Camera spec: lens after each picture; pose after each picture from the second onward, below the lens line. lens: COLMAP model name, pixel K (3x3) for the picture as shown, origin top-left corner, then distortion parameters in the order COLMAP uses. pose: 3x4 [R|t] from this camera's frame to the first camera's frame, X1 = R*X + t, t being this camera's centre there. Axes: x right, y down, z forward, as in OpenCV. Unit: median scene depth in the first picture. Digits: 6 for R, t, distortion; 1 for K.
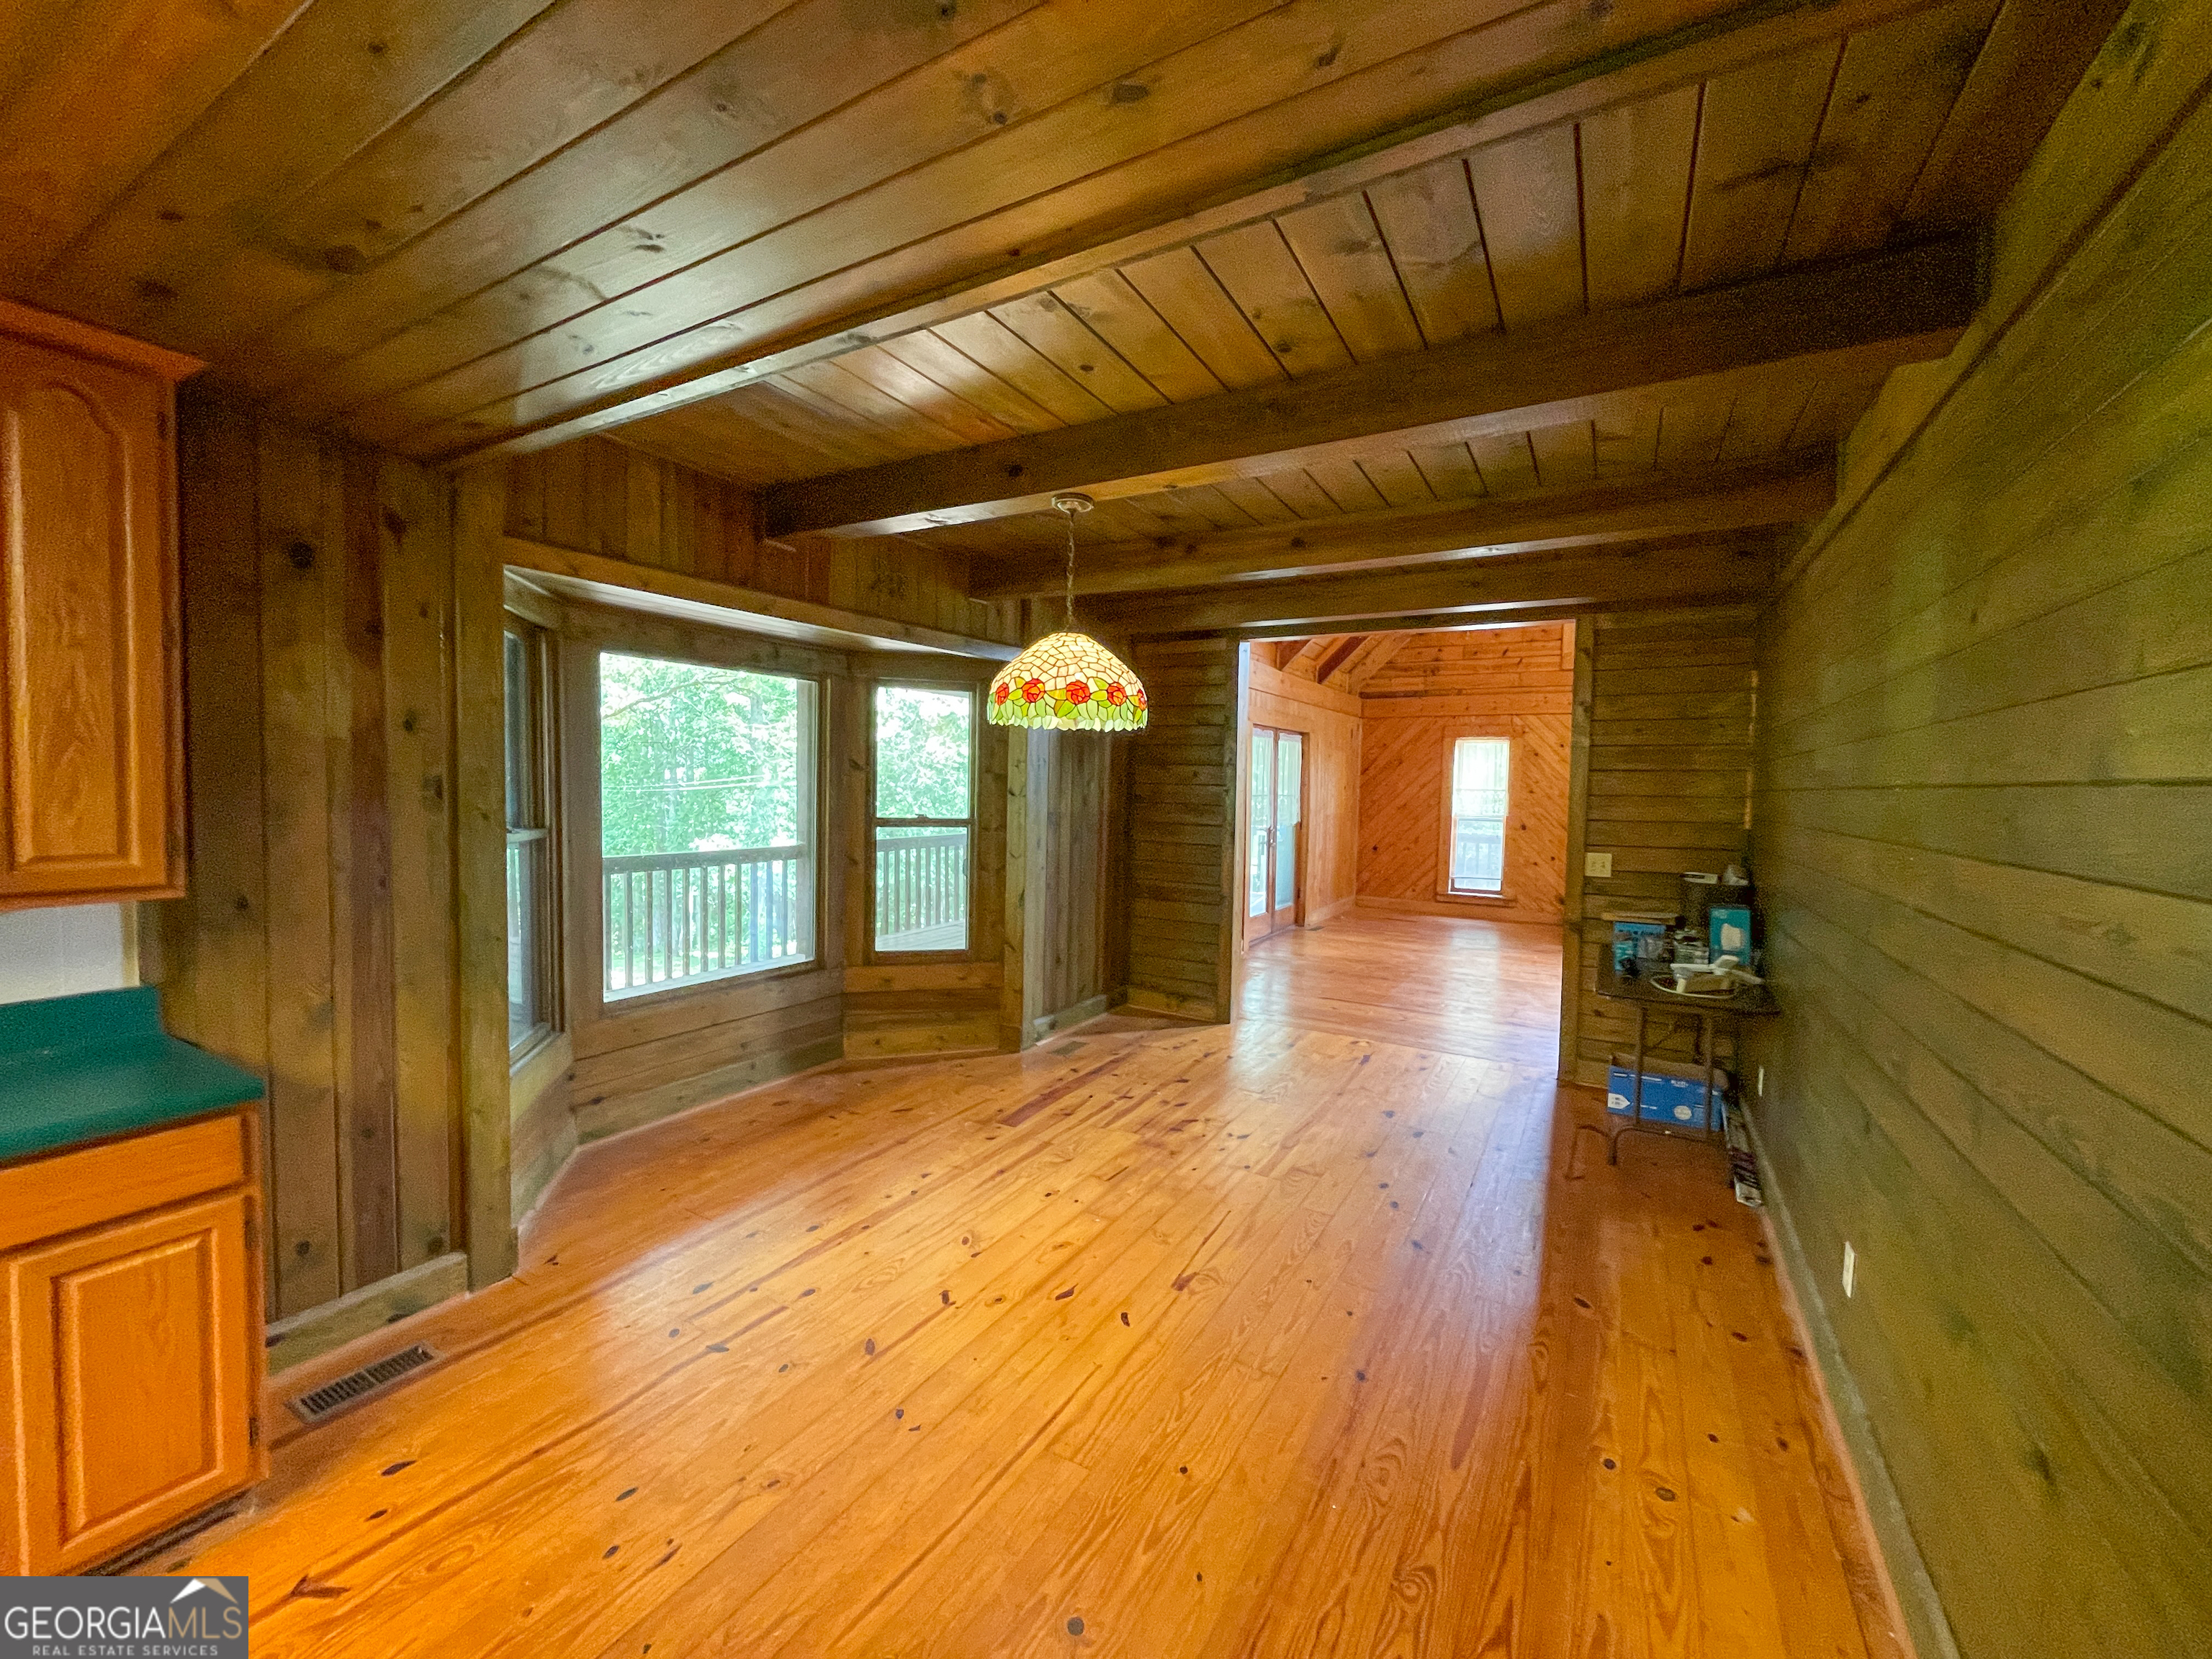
lens RADIAL K [[891.1, 0, 1110.9], [0, 891.1, 823.1], [0, 0, 1]] dist [0.000183, 0.000208]
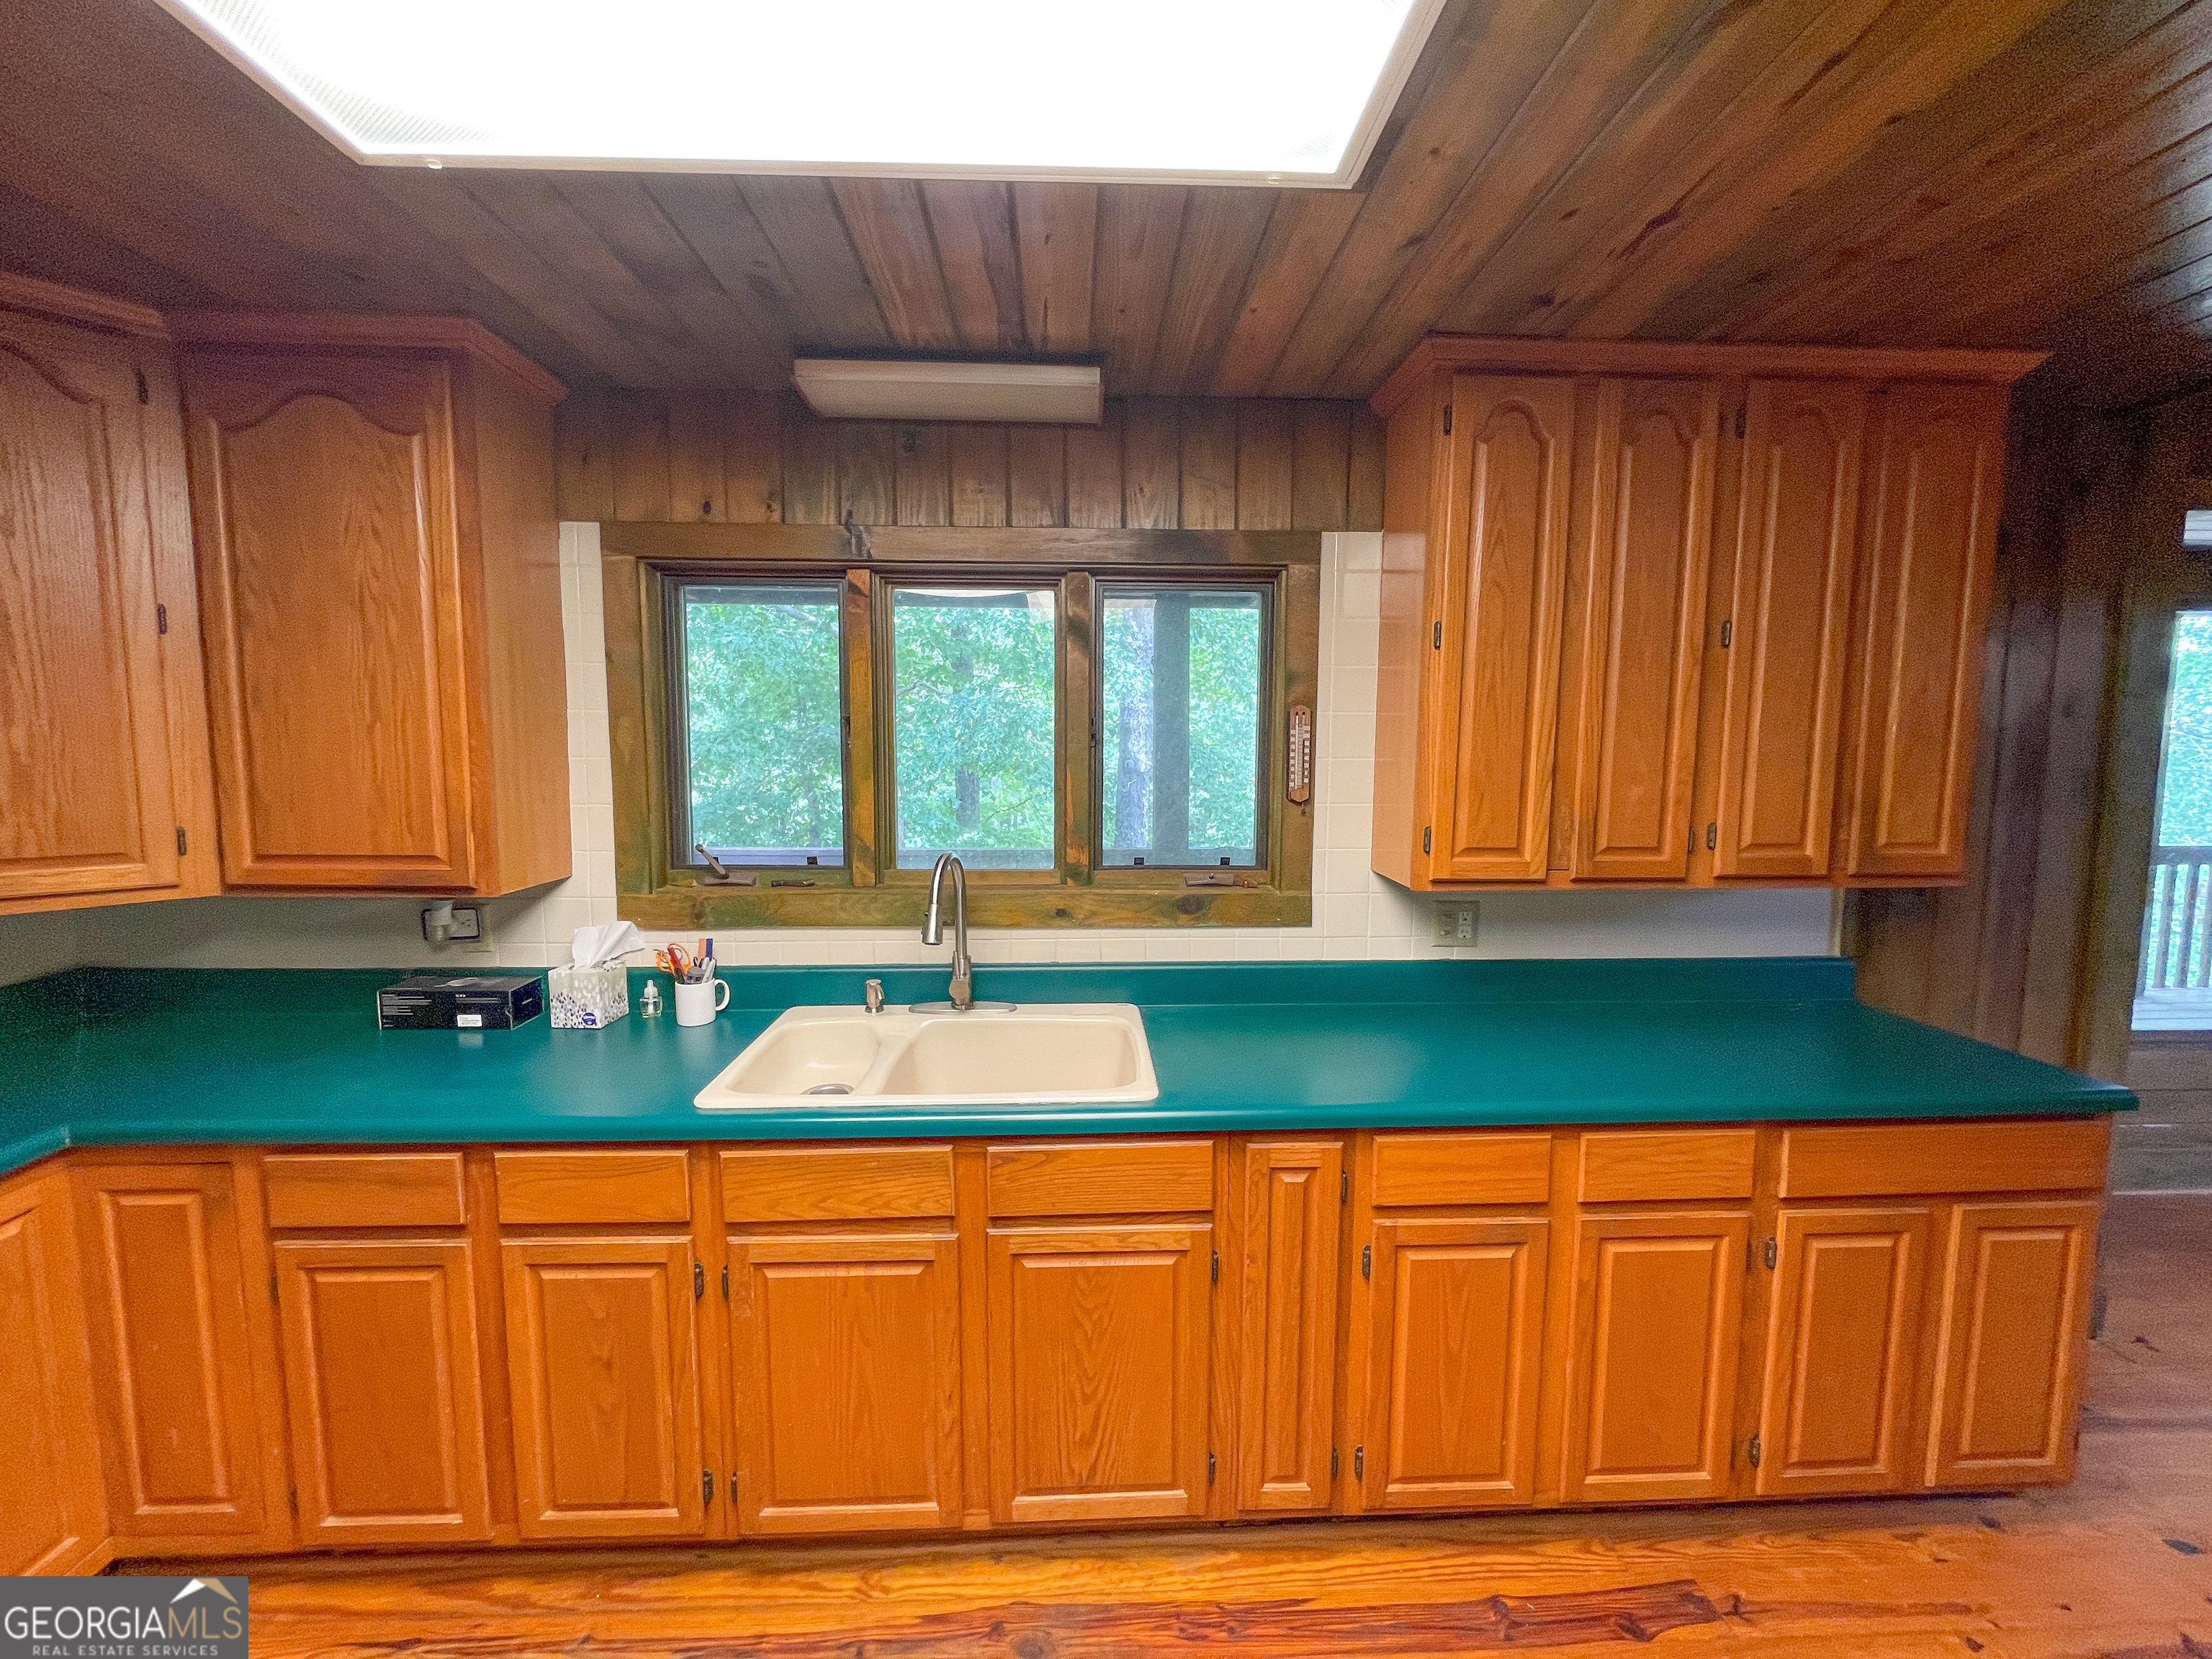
lens RADIAL K [[893.3, 0, 1106.0], [0, 893.3, 829.5], [0, 0, 1]] dist [-0.000832, -0.000062]
pose [[0.532430, 0.063075, -0.844121, -0.672112], [-0.035213, 0.998007, 0.052363, -0.003295], [0.845741, 0.001845, 0.533590, -0.396195]]
